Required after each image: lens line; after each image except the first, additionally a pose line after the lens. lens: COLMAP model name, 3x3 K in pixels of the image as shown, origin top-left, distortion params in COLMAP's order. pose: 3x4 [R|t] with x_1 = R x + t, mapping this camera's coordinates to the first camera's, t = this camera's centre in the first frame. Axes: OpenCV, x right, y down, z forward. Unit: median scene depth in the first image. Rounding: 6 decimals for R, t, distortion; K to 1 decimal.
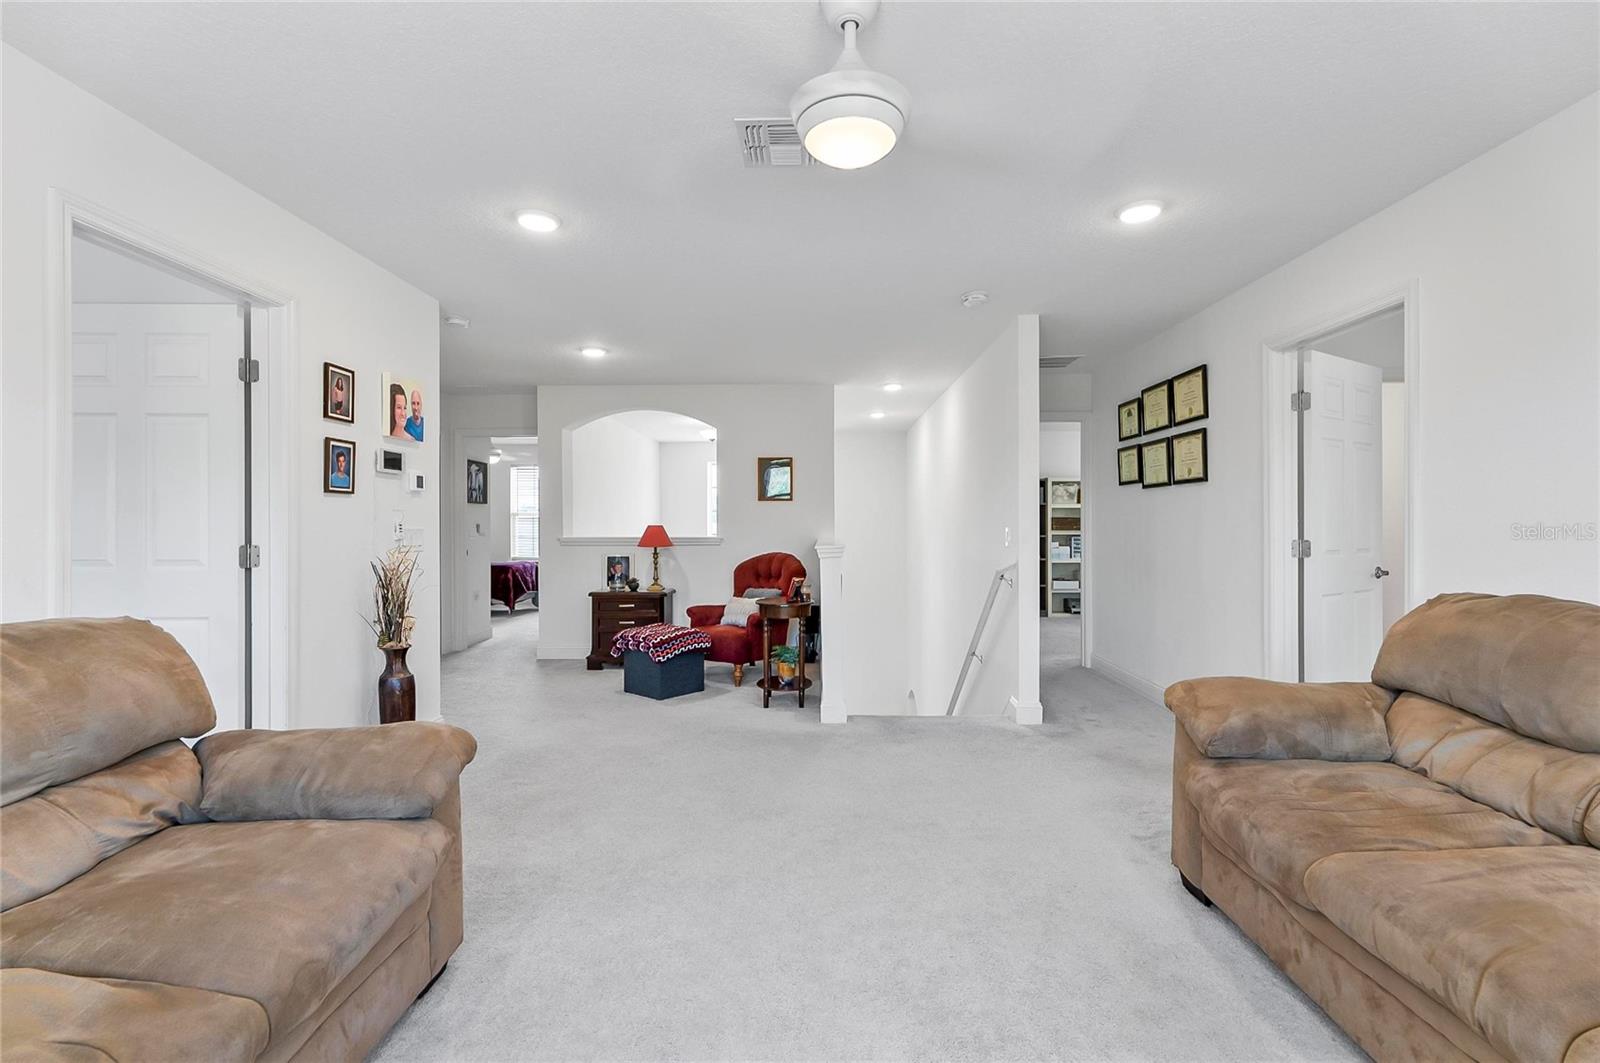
lens RADIAL K [[740.2, 0, 804.2], [0, 740.2, 526.7], [0, 0, 1]] dist [0.001924, 0.000842]
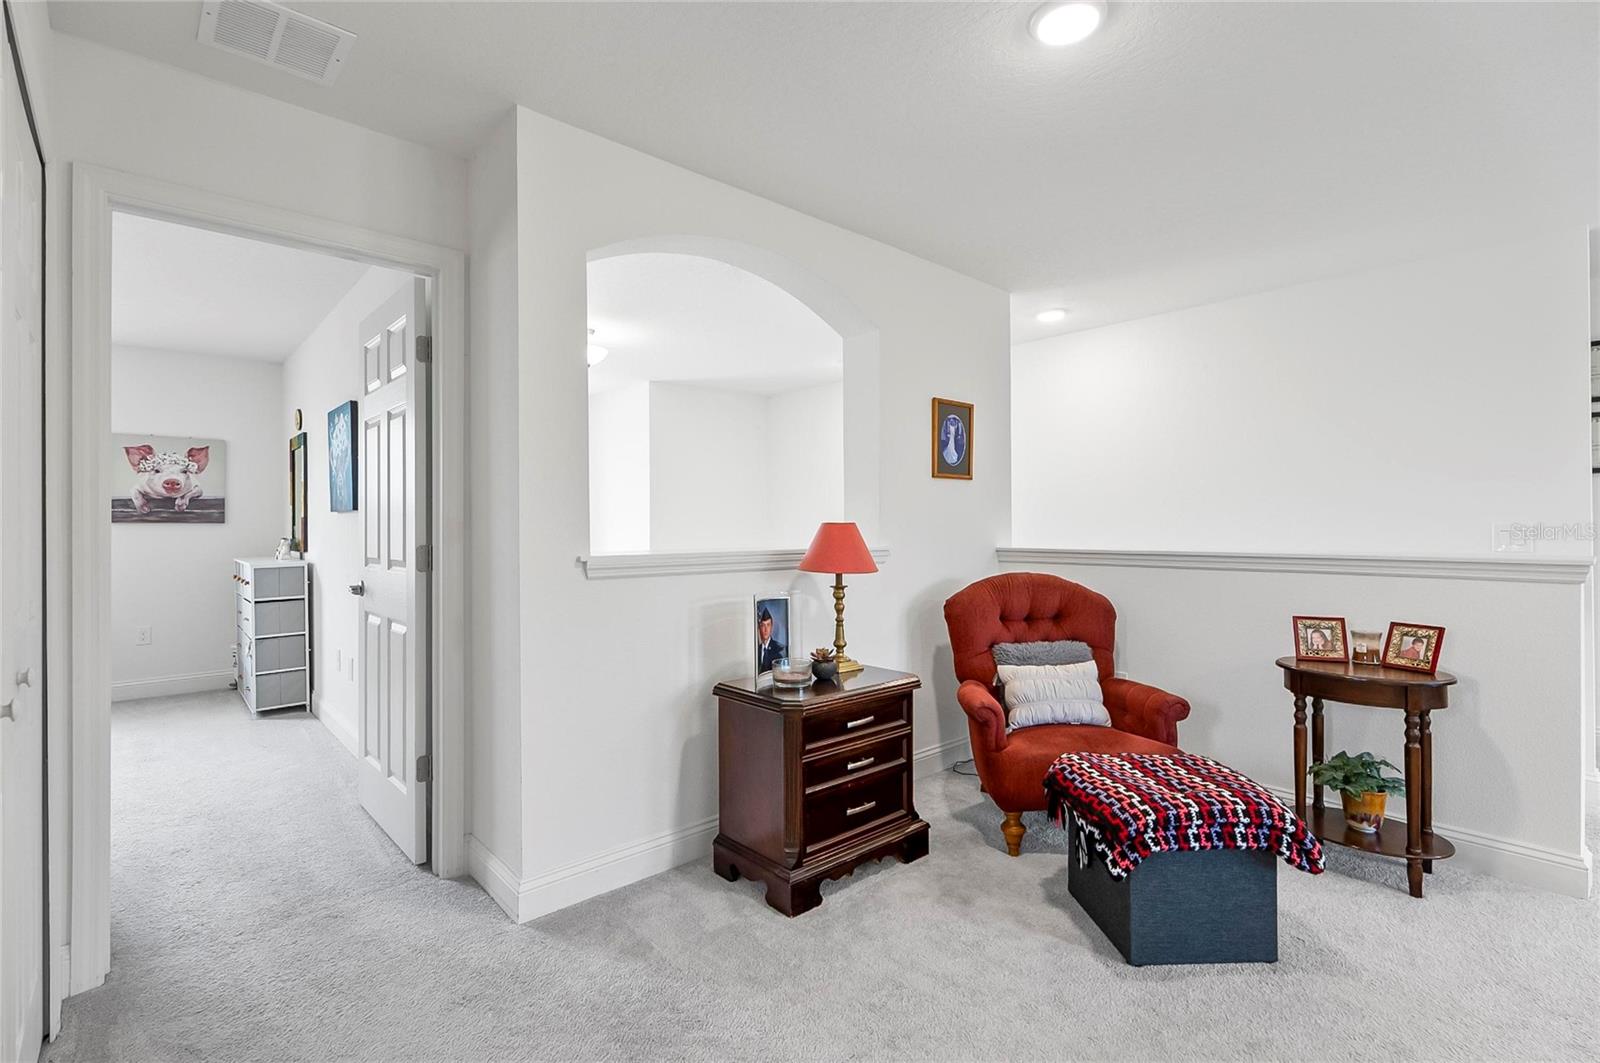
lens RADIAL K [[740.2, 0, 804.2], [0, 740.2, 526.7], [0, 0, 1]] dist [0.001924, 0.000842]
pose [[0.733174, -0.000604, 0.680041, -0.763808], [0.003491, 0.999990, -0.002876, 0.002414], [-0.680032, 0.004483, 0.733168, 1.031674]]
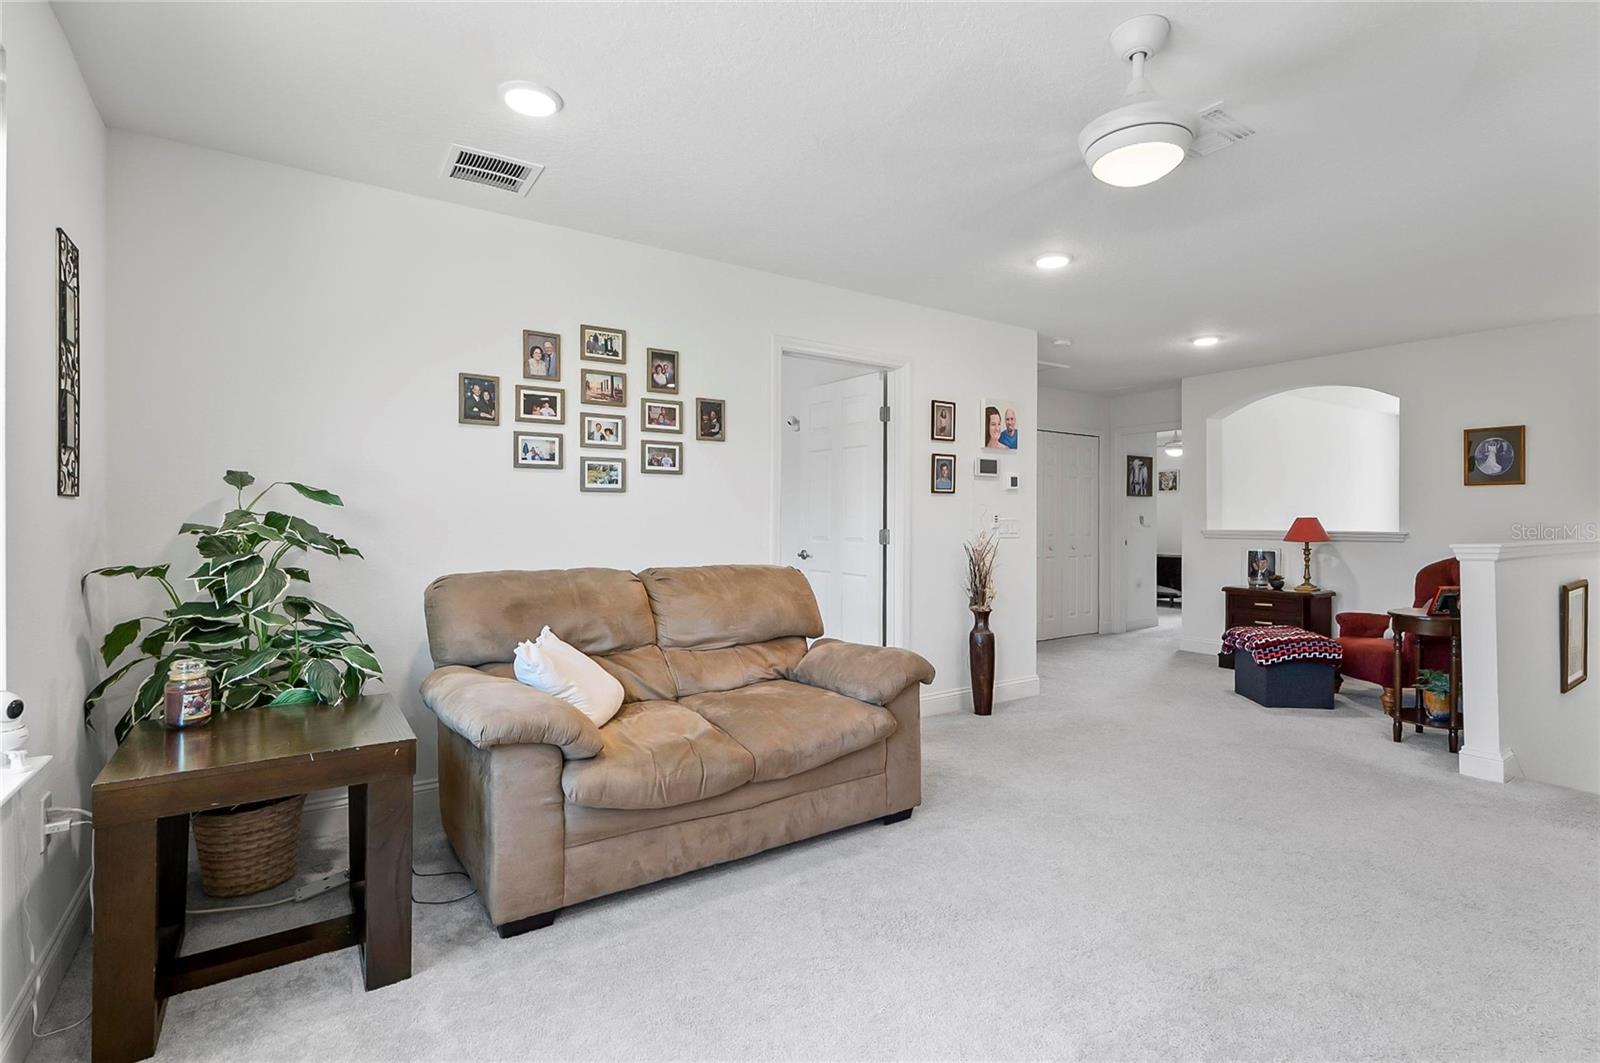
lens RADIAL K [[755.6, 0, 805.2], [0, 755.6, 520.1], [0, 0, 1]] dist [0.000961, 0.000956]
pose [[0.576756, 0.005647, -0.816897, 0.284534], [-0.004273, 0.999983, 0.003895, 0.000177], [0.816905, 0.001244, 0.576771, -0.014978]]
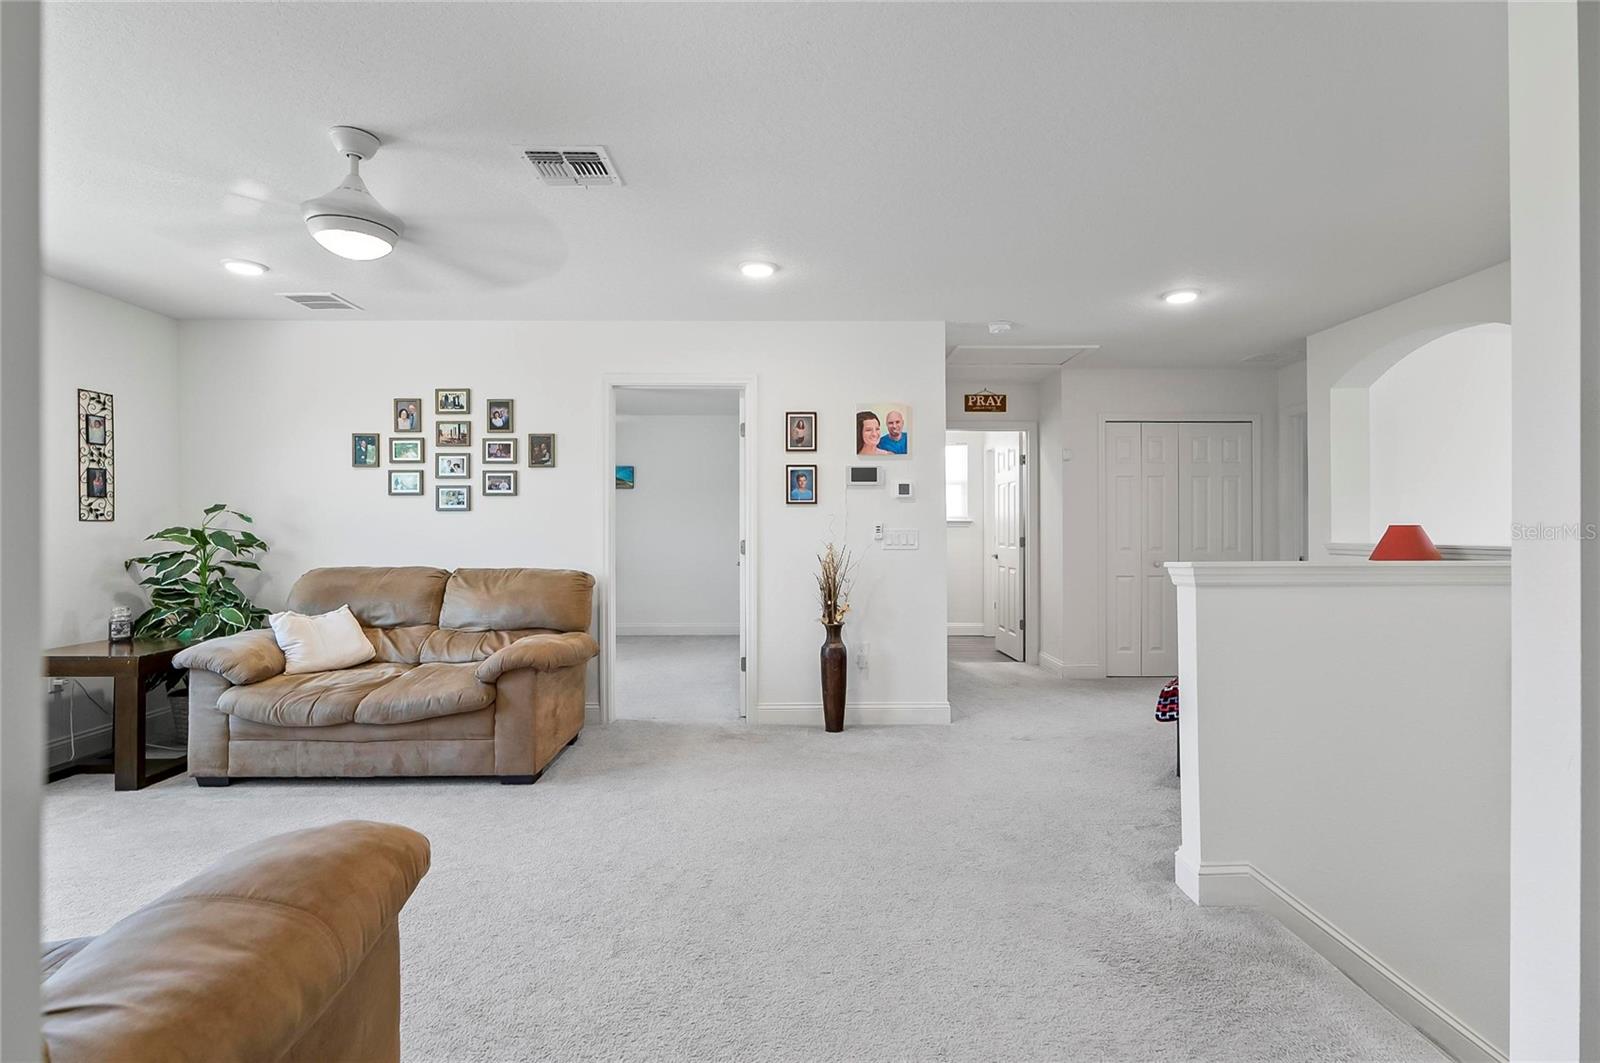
lens RADIAL K [[766.5, 0, 805.9], [0, 766.5, 528.7], [0, 0, 1]] dist [-0.000174, -0.000621]
pose [[0.026759, -0.001206, -0.999641, 0.607347], [0.002260, 0.999997, -0.001146, 0.001879], [0.999639, -0.002228, 0.026762, 0.739403]]
